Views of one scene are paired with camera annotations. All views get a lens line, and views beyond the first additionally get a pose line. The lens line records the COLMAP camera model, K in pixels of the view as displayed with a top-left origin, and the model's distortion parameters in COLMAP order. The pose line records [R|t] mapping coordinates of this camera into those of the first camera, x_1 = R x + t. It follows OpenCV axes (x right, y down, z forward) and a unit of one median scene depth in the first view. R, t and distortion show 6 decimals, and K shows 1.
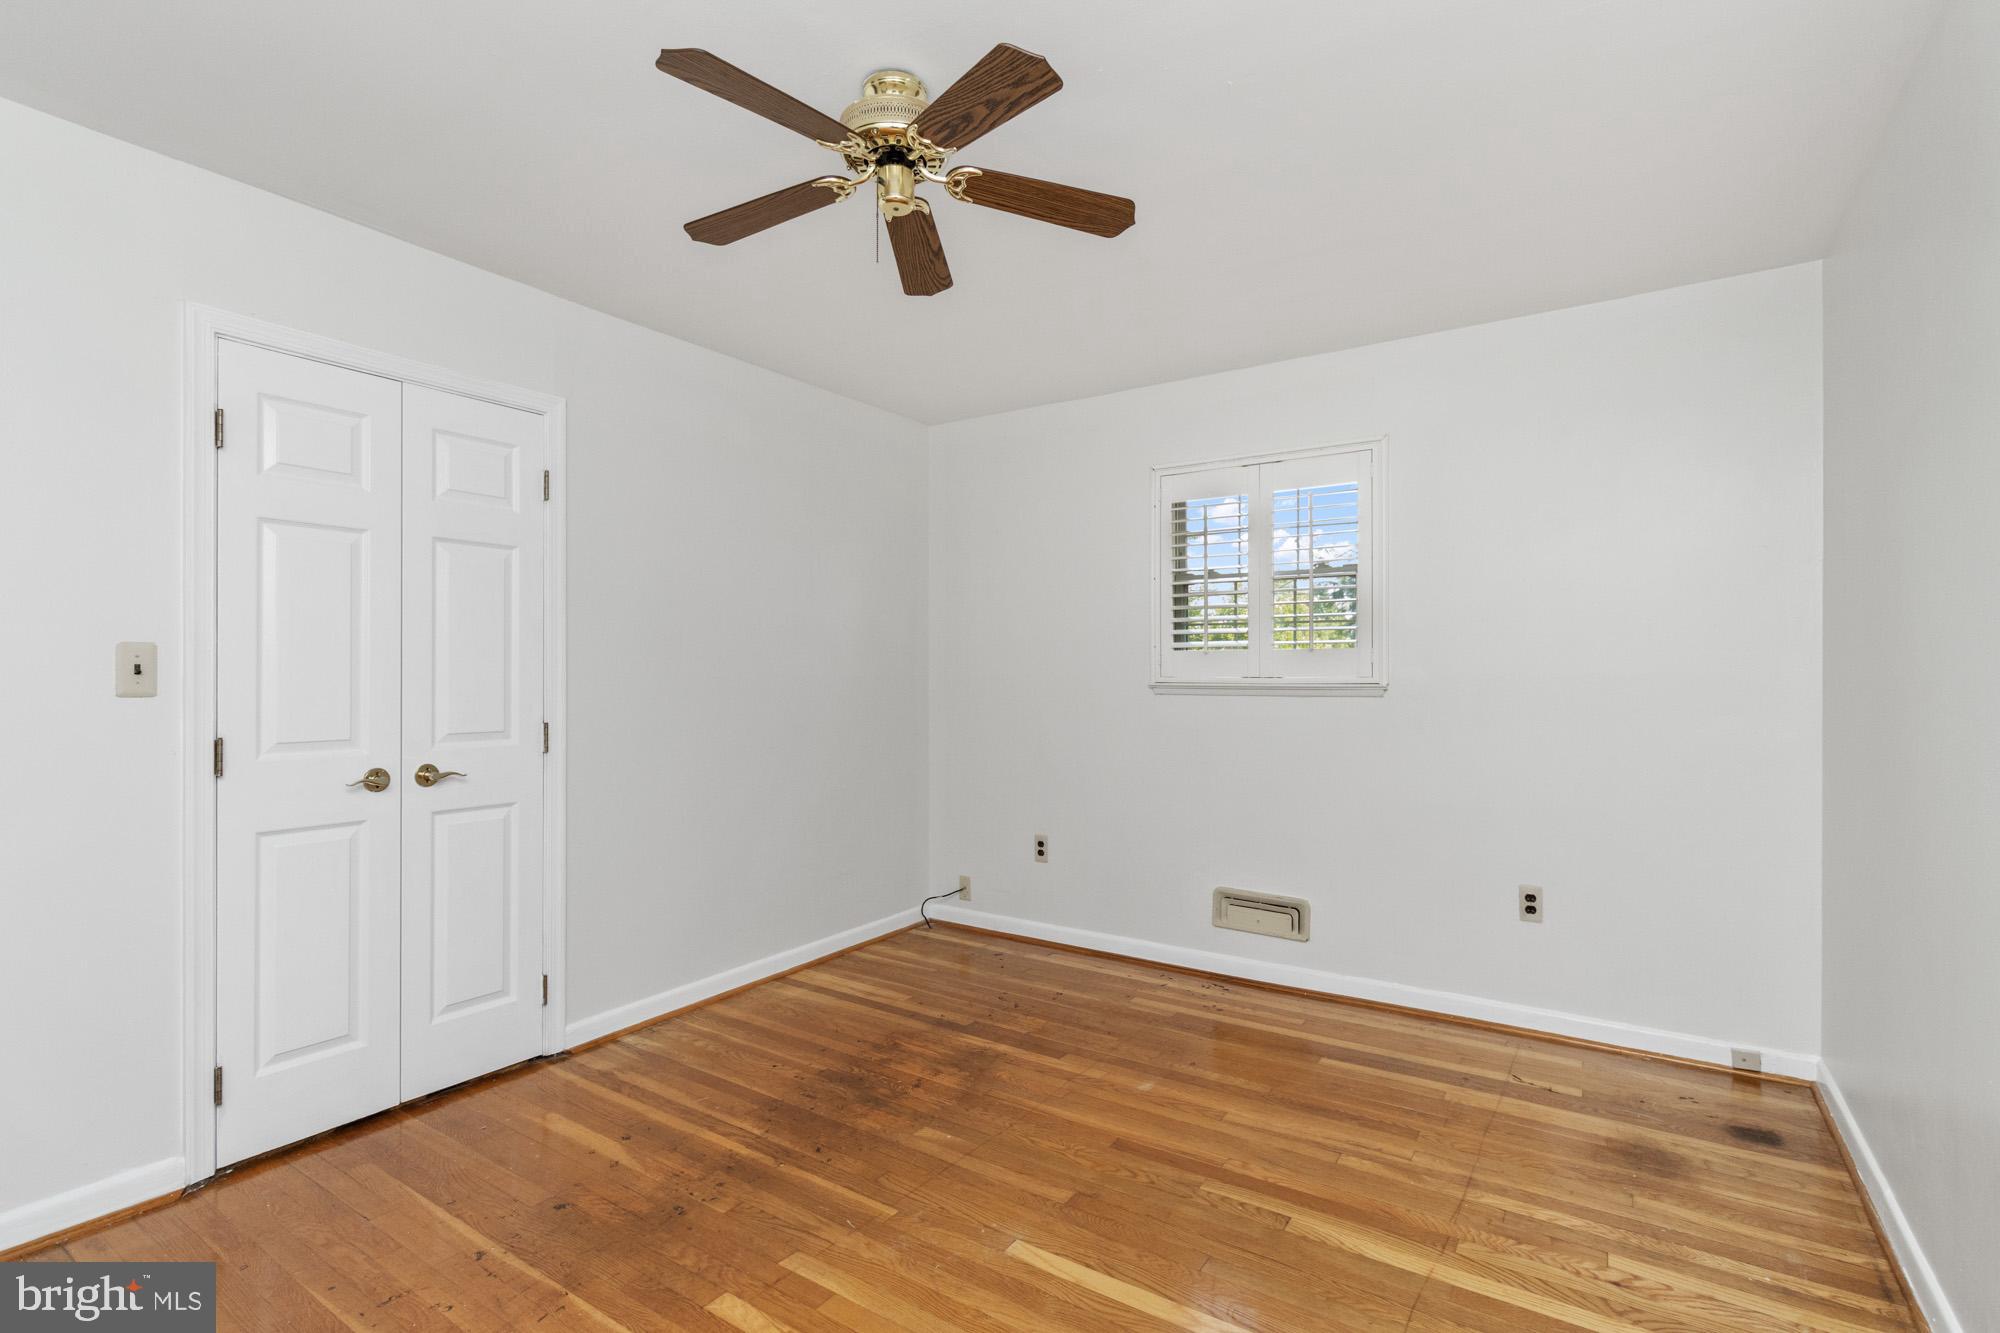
lens RADIAL K [[928.1, 0, 997.3], [0, 928.1, 666.6], [0, 0, 1]] dist [0.002321, 0.000075]
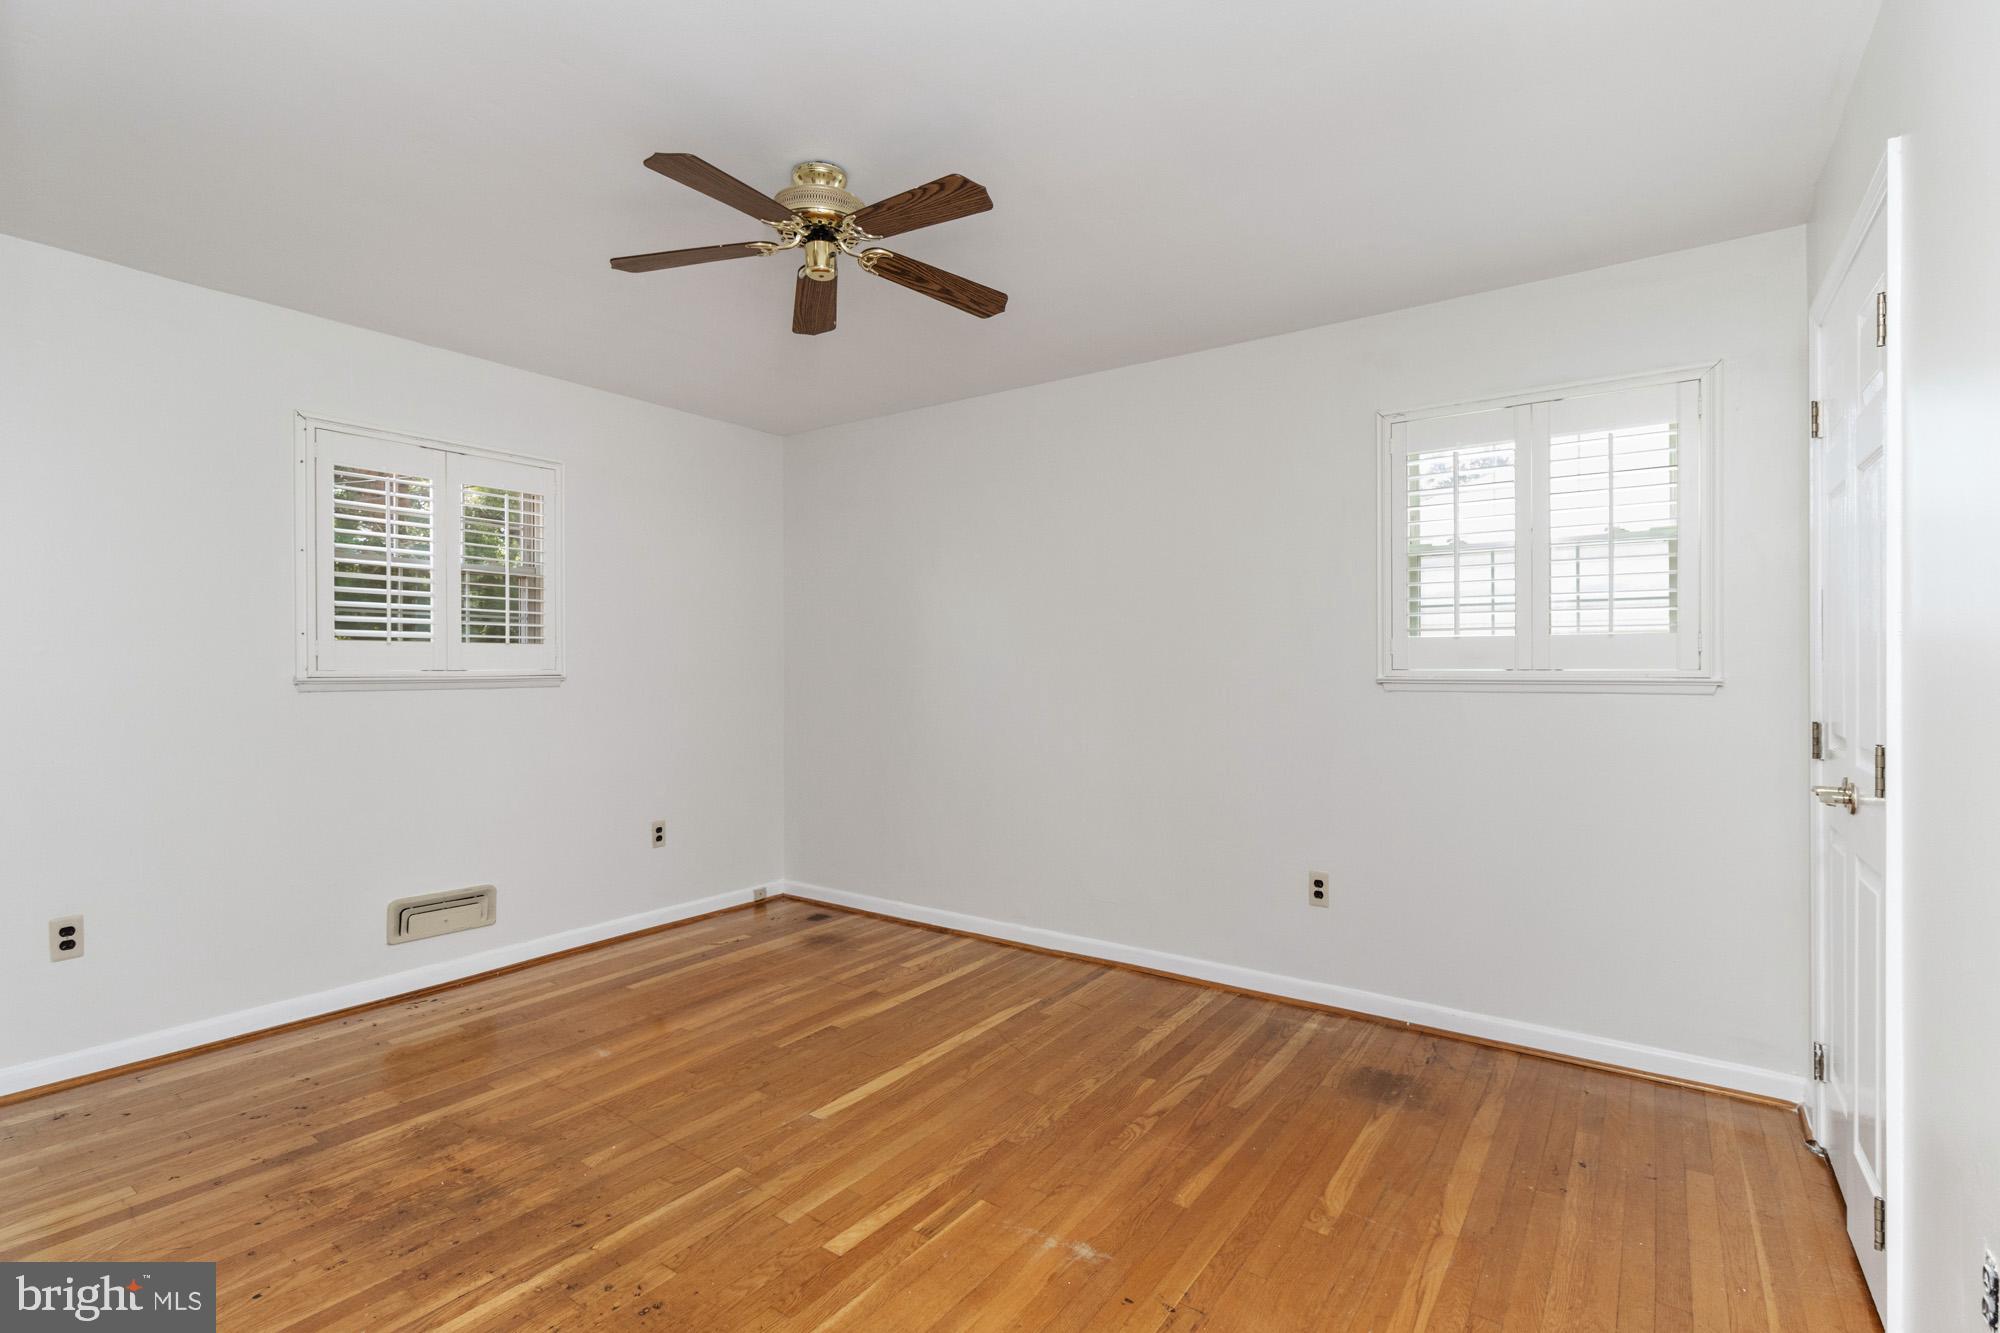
lens RADIAL K [[928.1, 0, 1030.5], [0, 928.1, 683.7], [0, 0, 1]] dist [0.002321, 0.000075]
pose [[0.011057, -0.021719, 0.999703, -0.875724], [-0.012425, 0.999684, 0.021856, -0.004795], [-0.999862, -0.012663, 0.010784, 0.487026]]
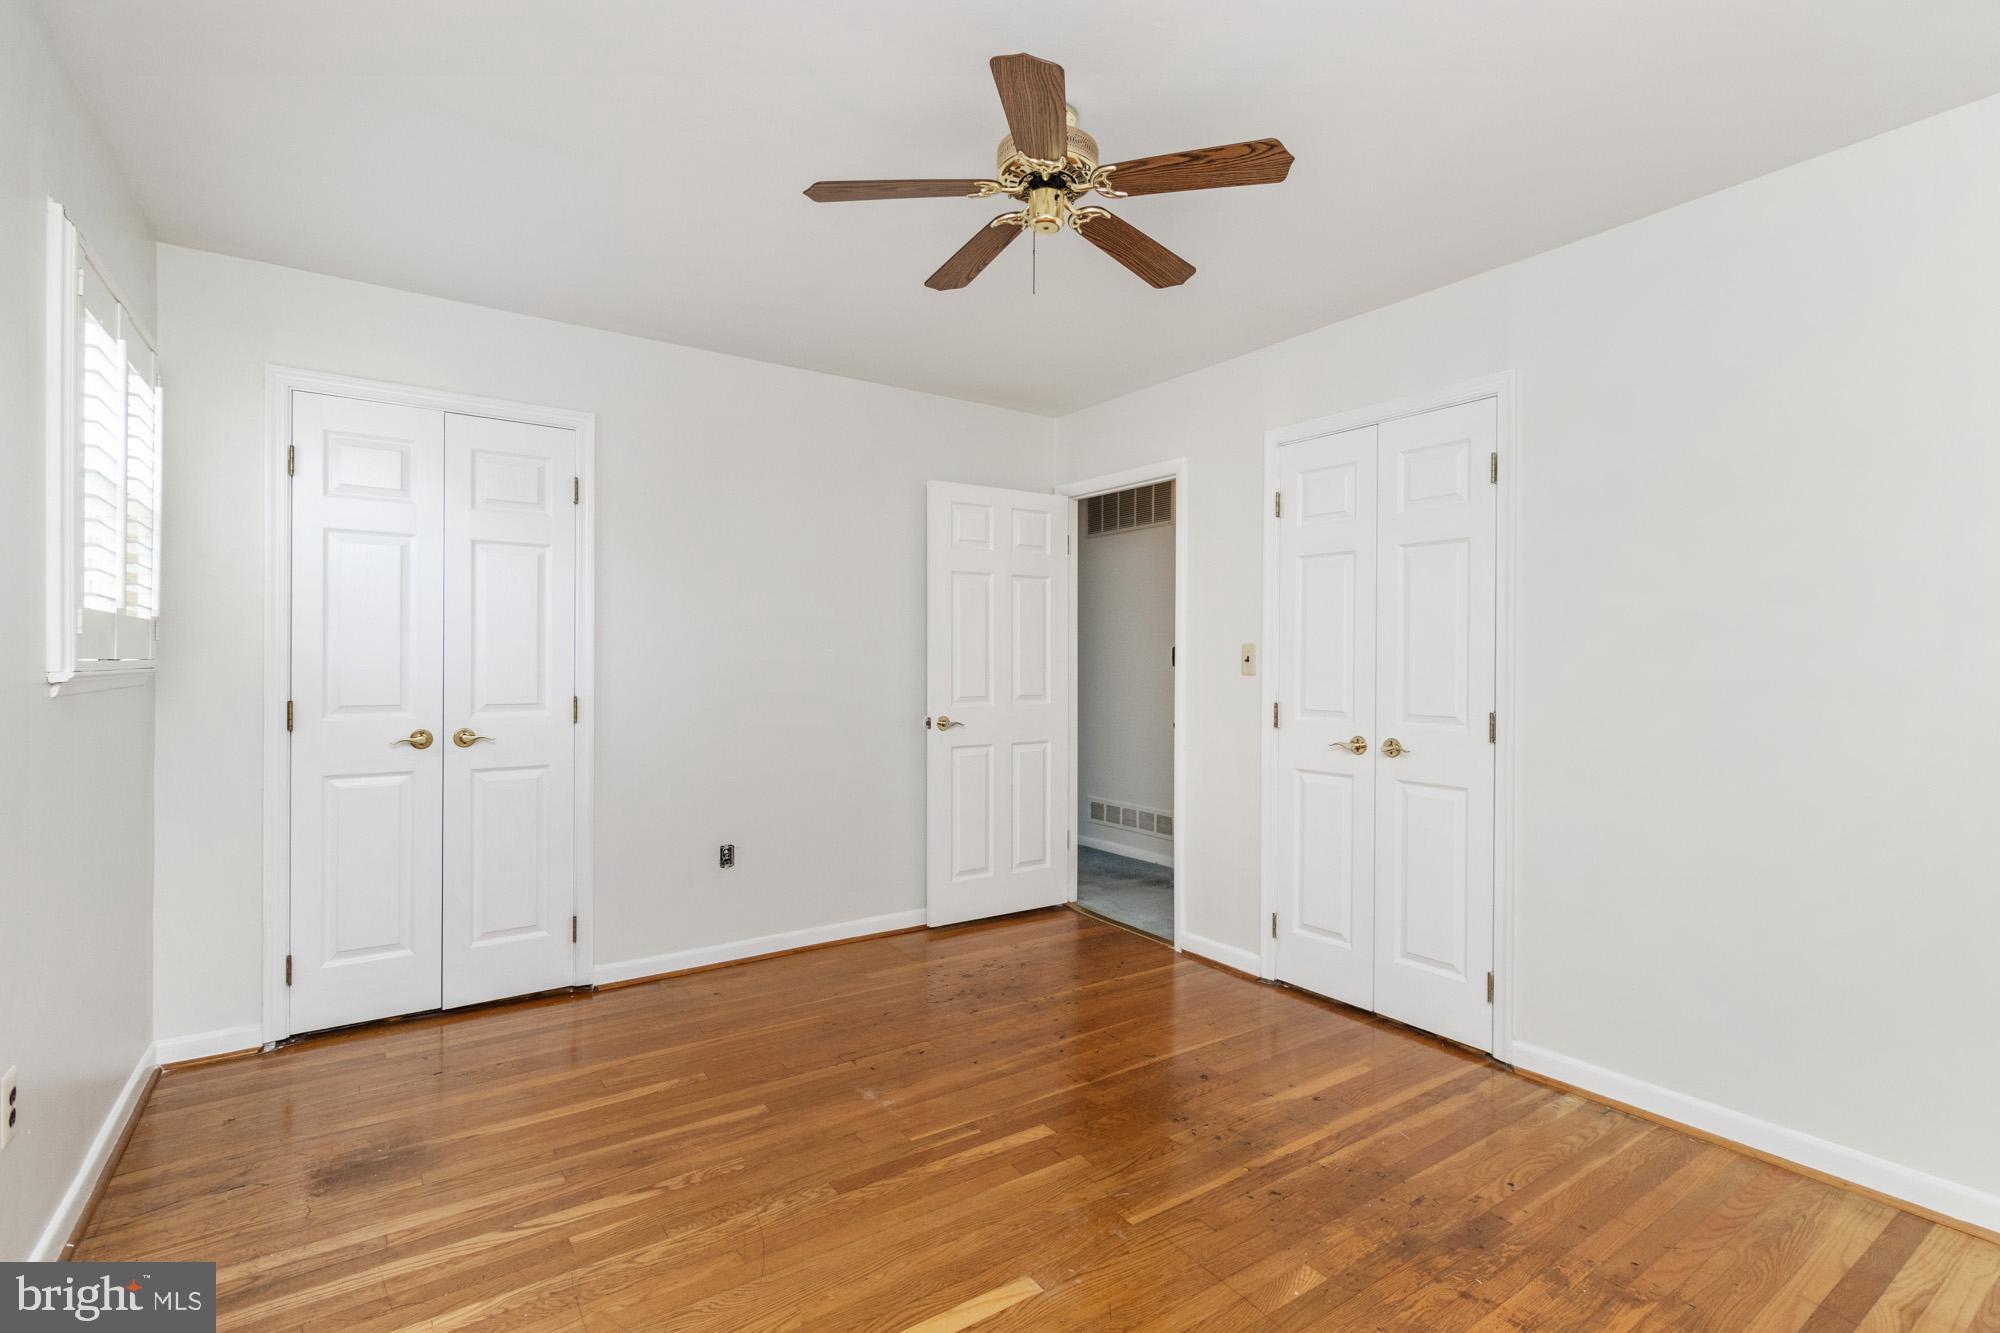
lens RADIAL K [[928.1, 0, 1032.1], [0, 928.1, 671.1], [0, 0, 1]] dist [0.002321, 0.000075]
pose [[-0.347573, 0.006660, -0.937629, 0.612092], [0.005633, 0.999972, 0.005015, 0.008897], [0.937636, -0.003539, -0.347600, 0.922027]]
